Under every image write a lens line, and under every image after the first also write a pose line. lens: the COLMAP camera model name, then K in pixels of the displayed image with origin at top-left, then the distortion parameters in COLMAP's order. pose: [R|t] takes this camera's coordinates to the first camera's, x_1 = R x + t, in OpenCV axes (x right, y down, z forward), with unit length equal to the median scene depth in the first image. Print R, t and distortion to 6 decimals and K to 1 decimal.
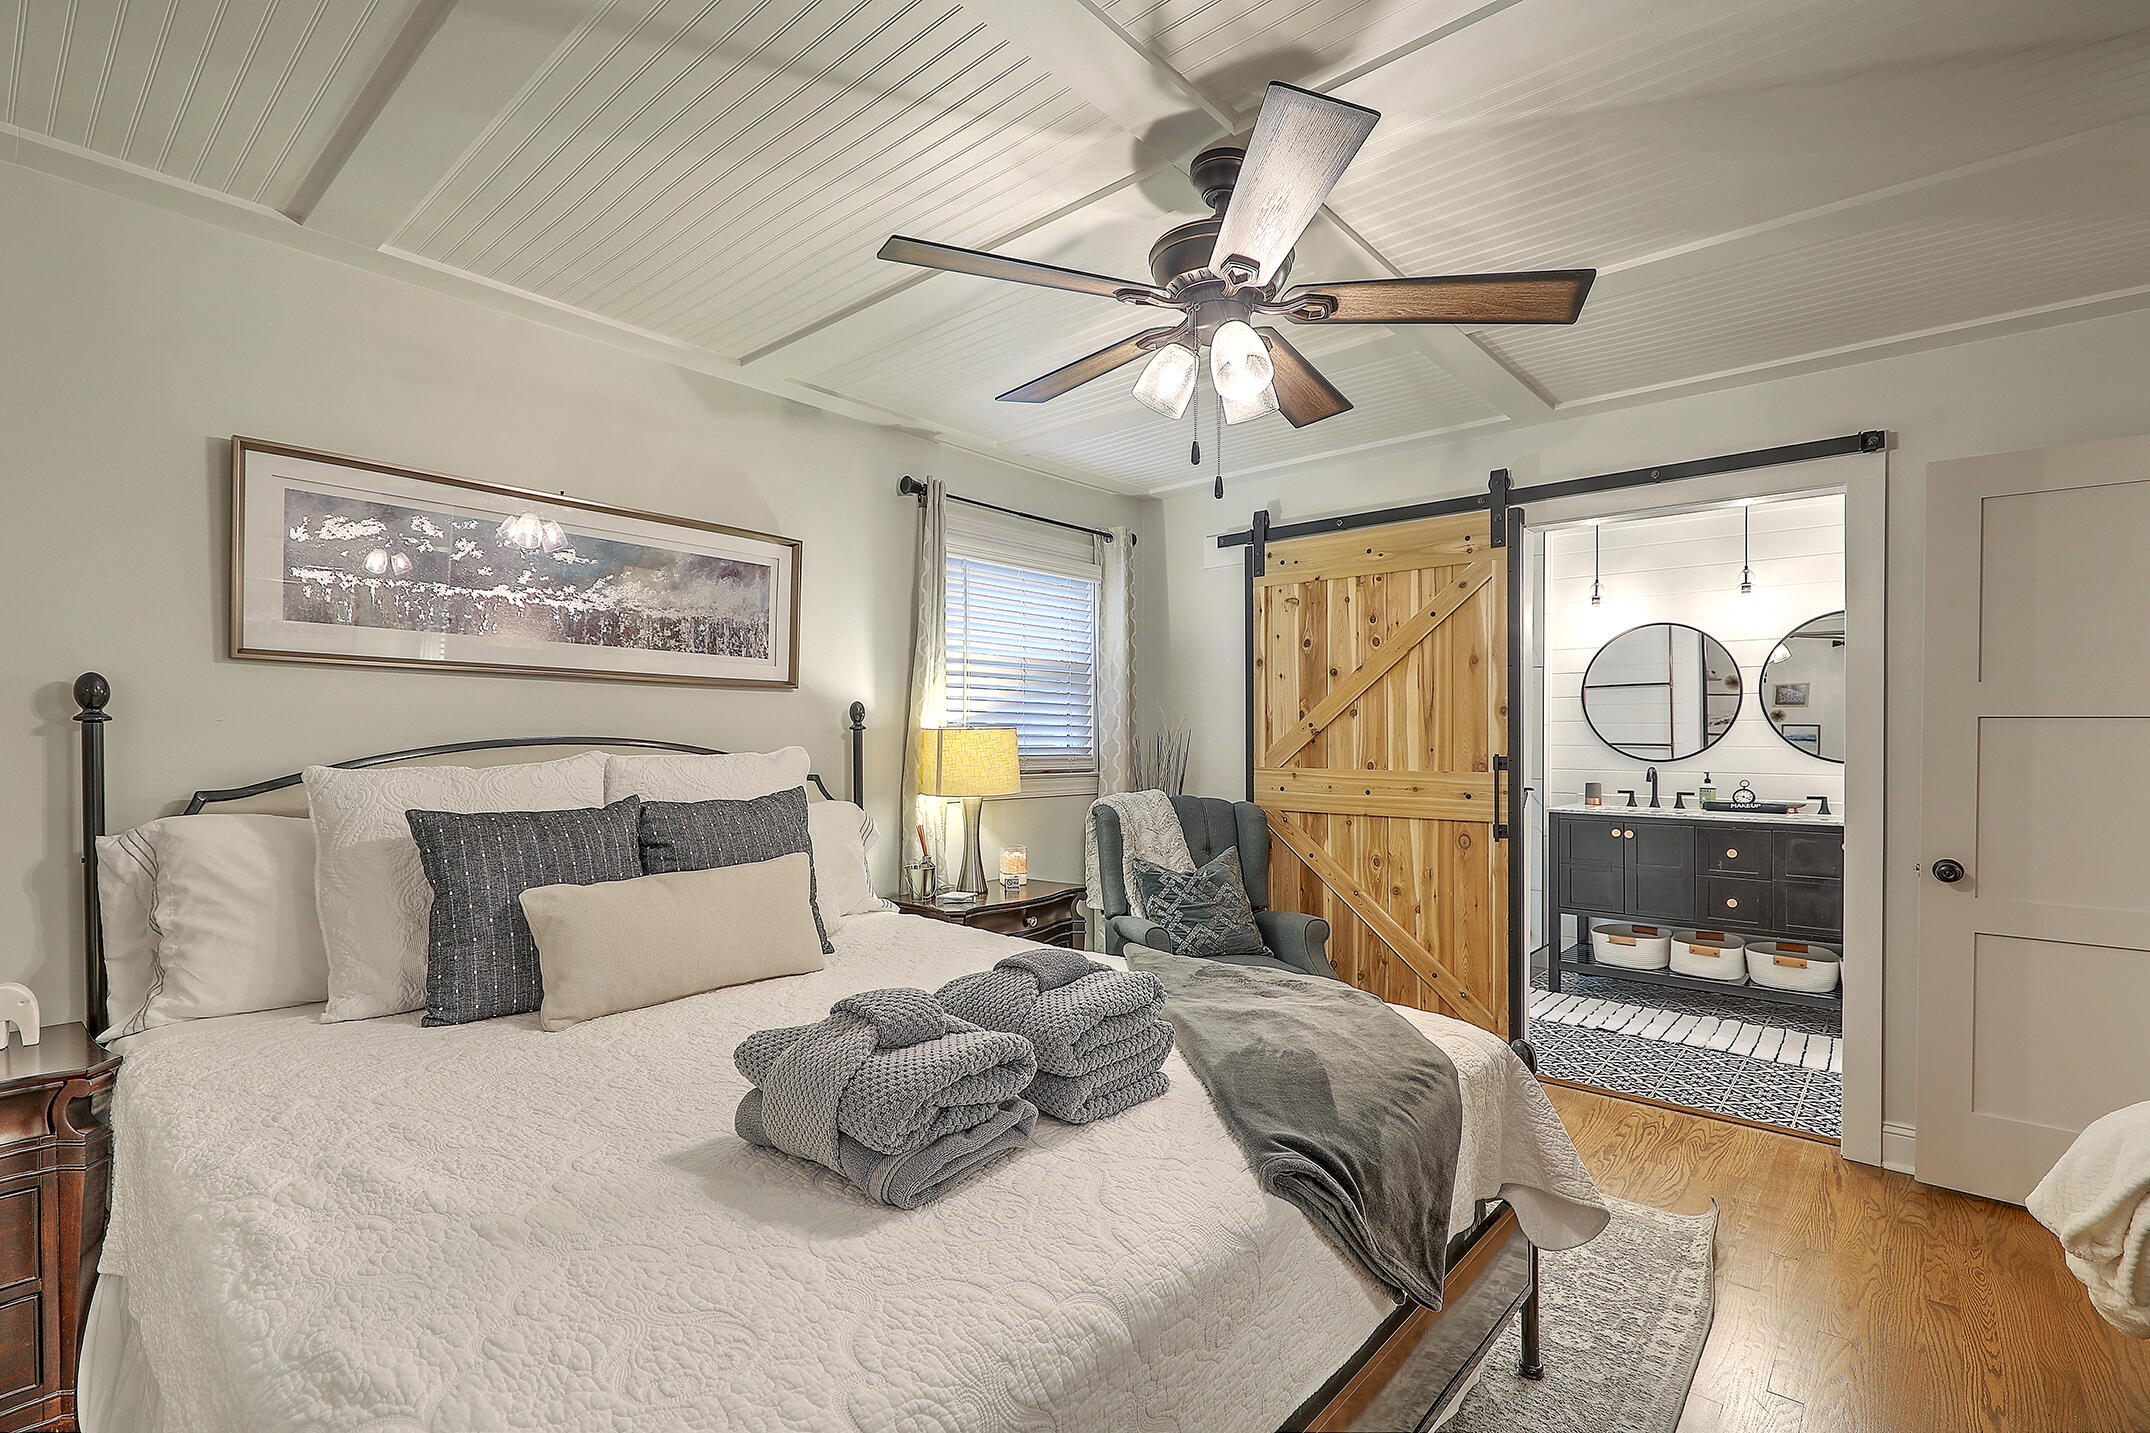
lens RADIAL K [[972.4, 0, 1072.6], [0, 972.4, 734.1], [0, 0, 1]] dist [-0.003229, -0.001238]
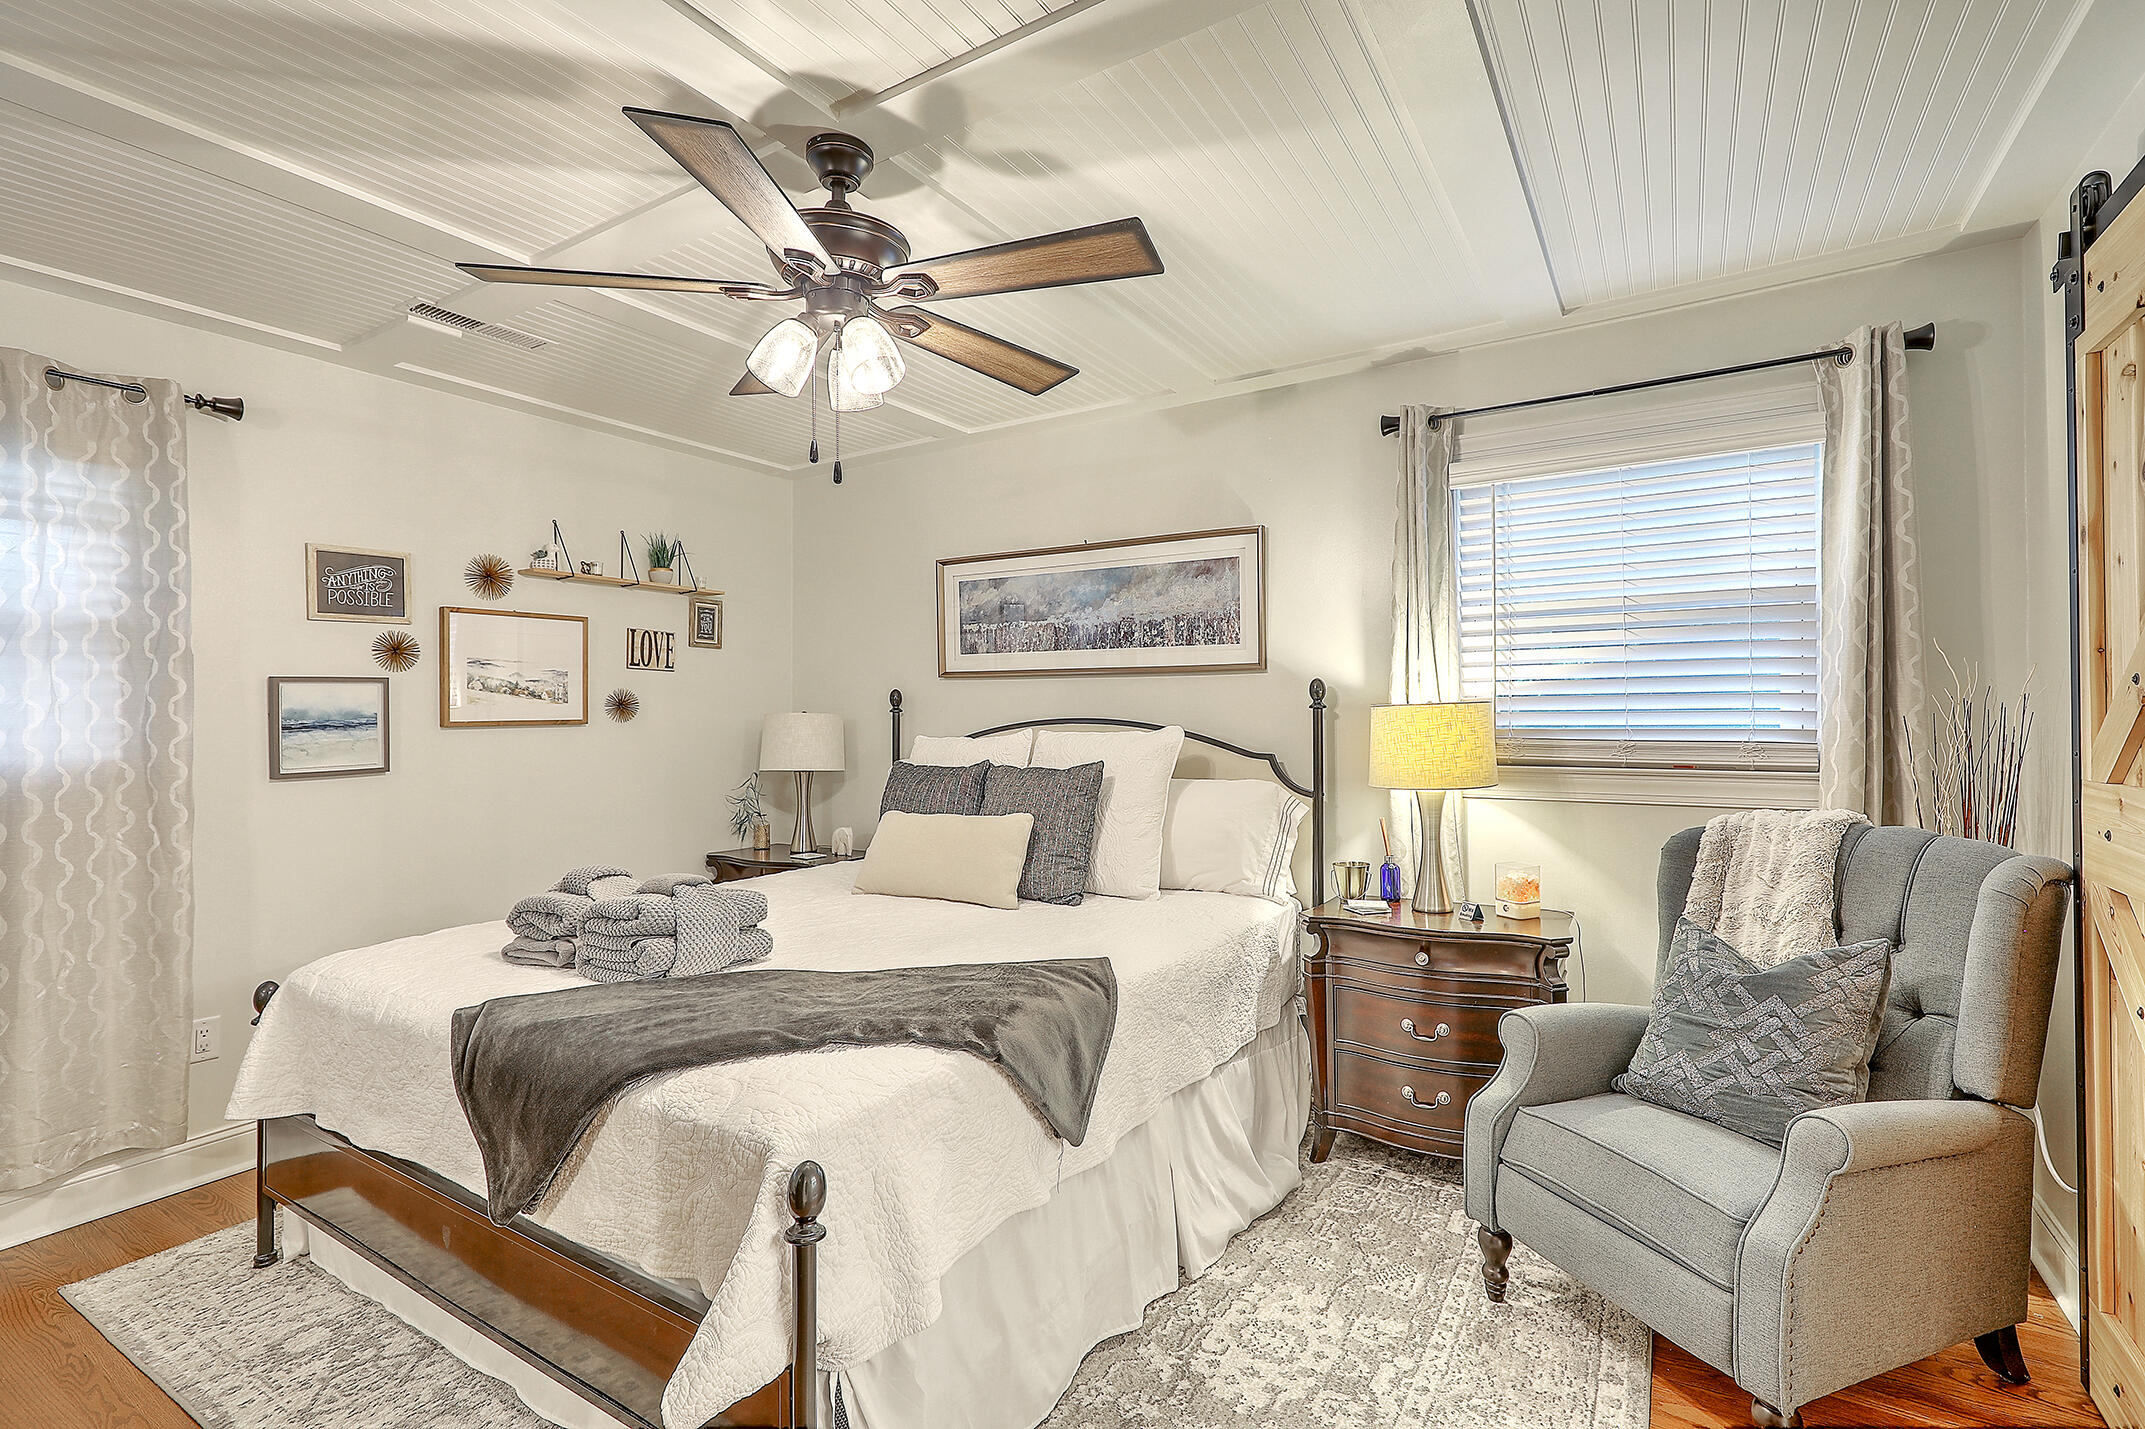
lens RADIAL K [[959.6, 0, 1072.5], [0, 959.6, 714.5], [0, 0, 1]] dist [-0.000238, -0.000206]
pose [[0.150933, -0.002709, -0.988540, 0.727120], [0.011665, 0.999931, -0.000960, -0.000166], [0.988475, -0.011387, 0.150954, 0.677851]]
